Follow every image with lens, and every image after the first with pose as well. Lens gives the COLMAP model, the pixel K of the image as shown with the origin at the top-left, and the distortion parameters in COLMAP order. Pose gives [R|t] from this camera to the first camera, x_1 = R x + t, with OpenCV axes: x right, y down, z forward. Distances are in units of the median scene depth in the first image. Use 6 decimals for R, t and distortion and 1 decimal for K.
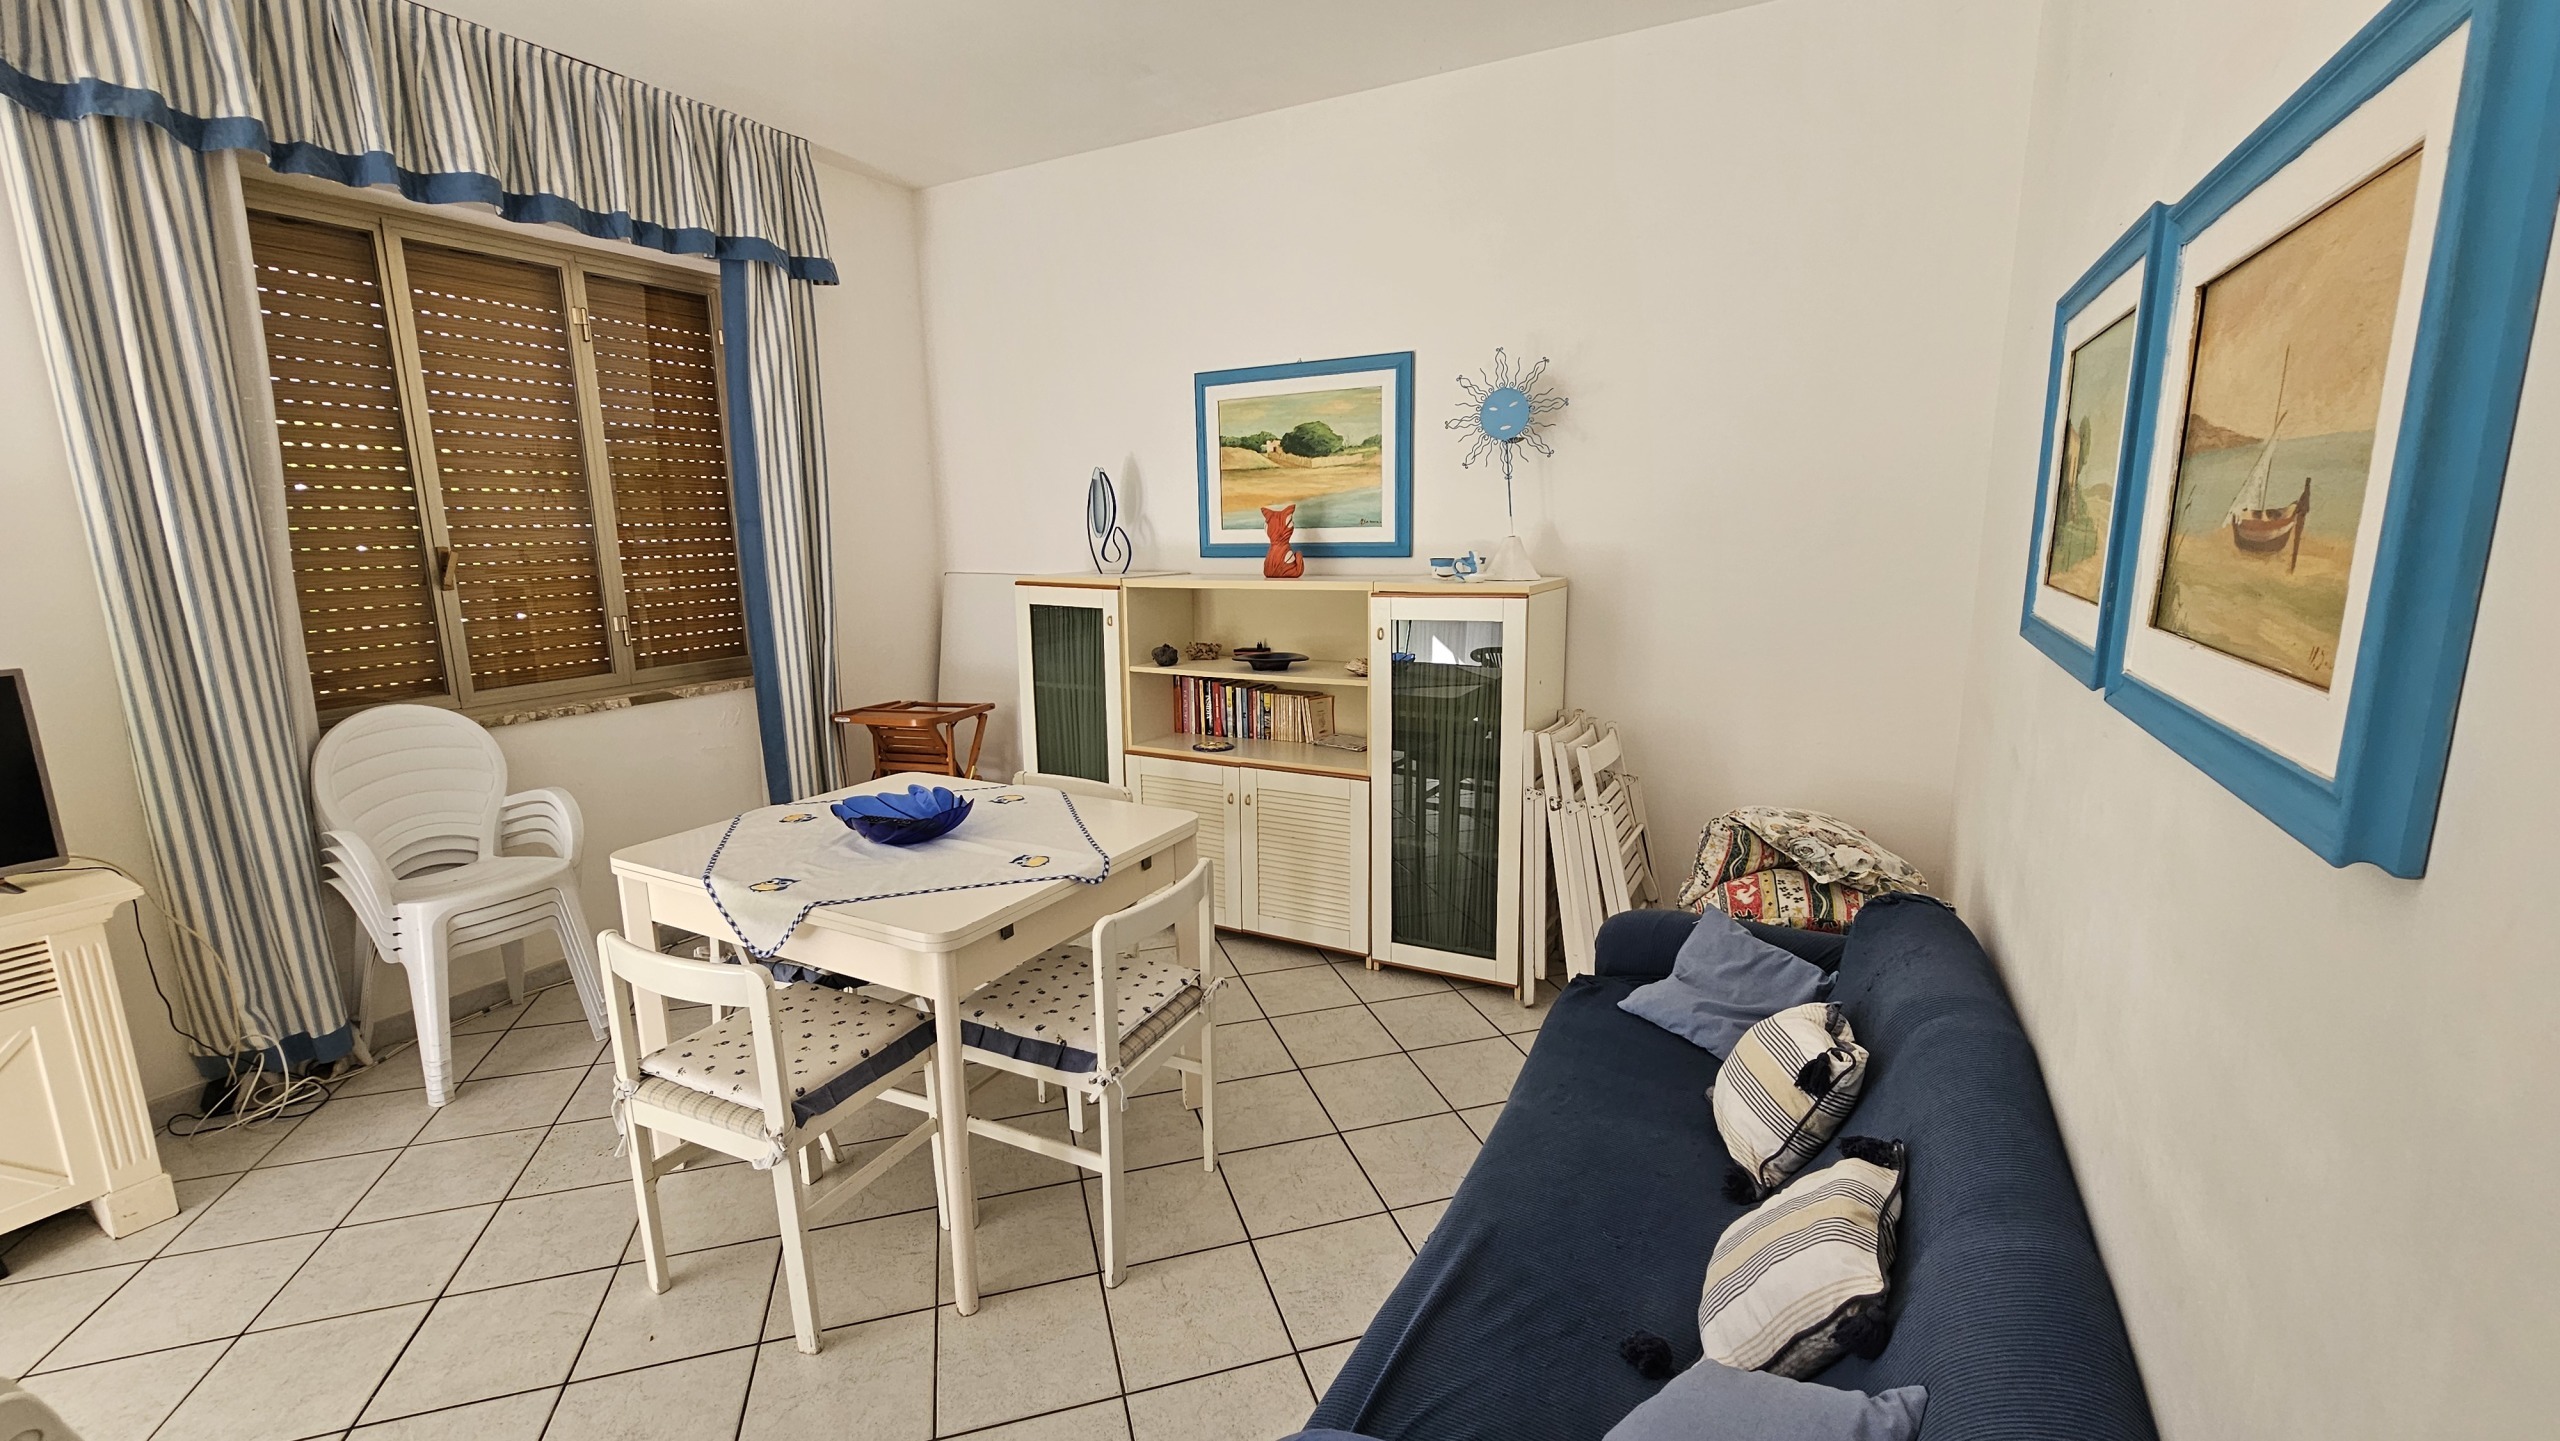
lens RADIAL K [[1057.8, 0, 1283.5], [0, 1057.8, 722.5], [0, 0, 1]] dist [-0.003716, -0.000592]
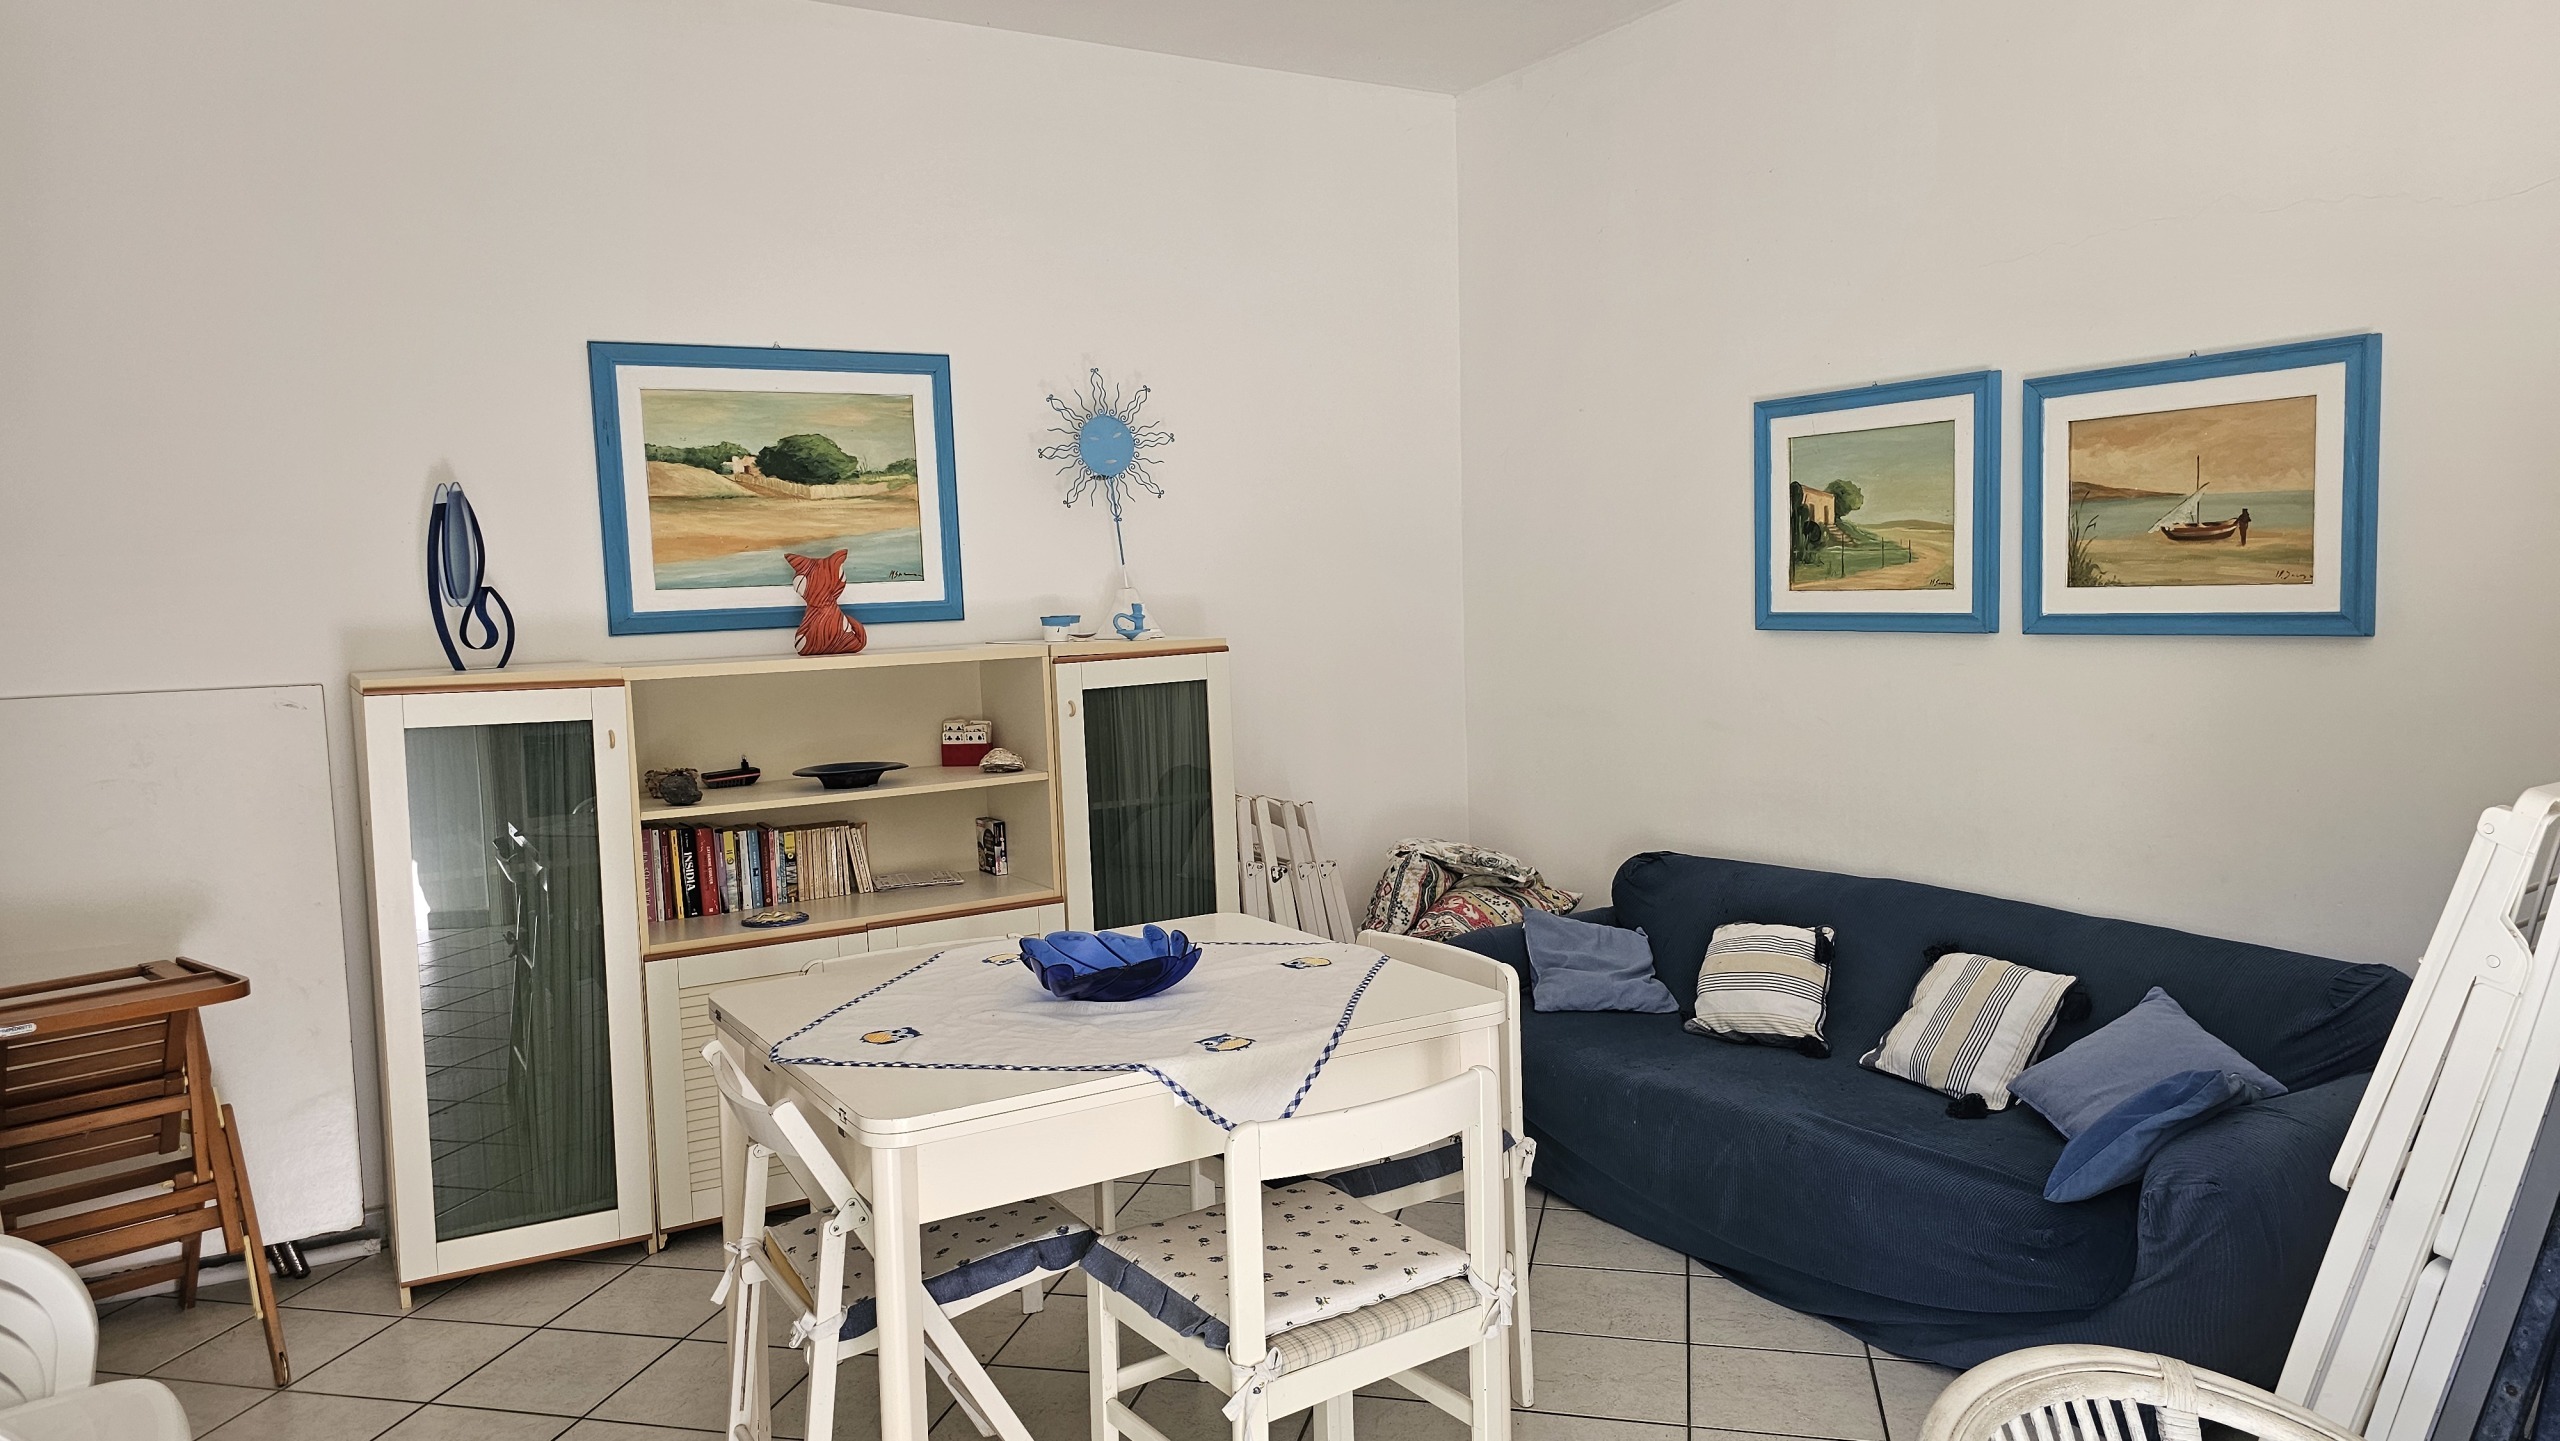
lens RADIAL K [[1696.8, 0, 1265.4], [0, 1696.8, 730.7], [0, 0, 1]] dist [0.022361, -0.001944]
pose [[0.497084, -0.078078, 0.864182, -0.802569], [0.187528, 0.982073, -0.019138, -0.014366], [-0.847196, 0.171572, 0.502815, 0.213690]]
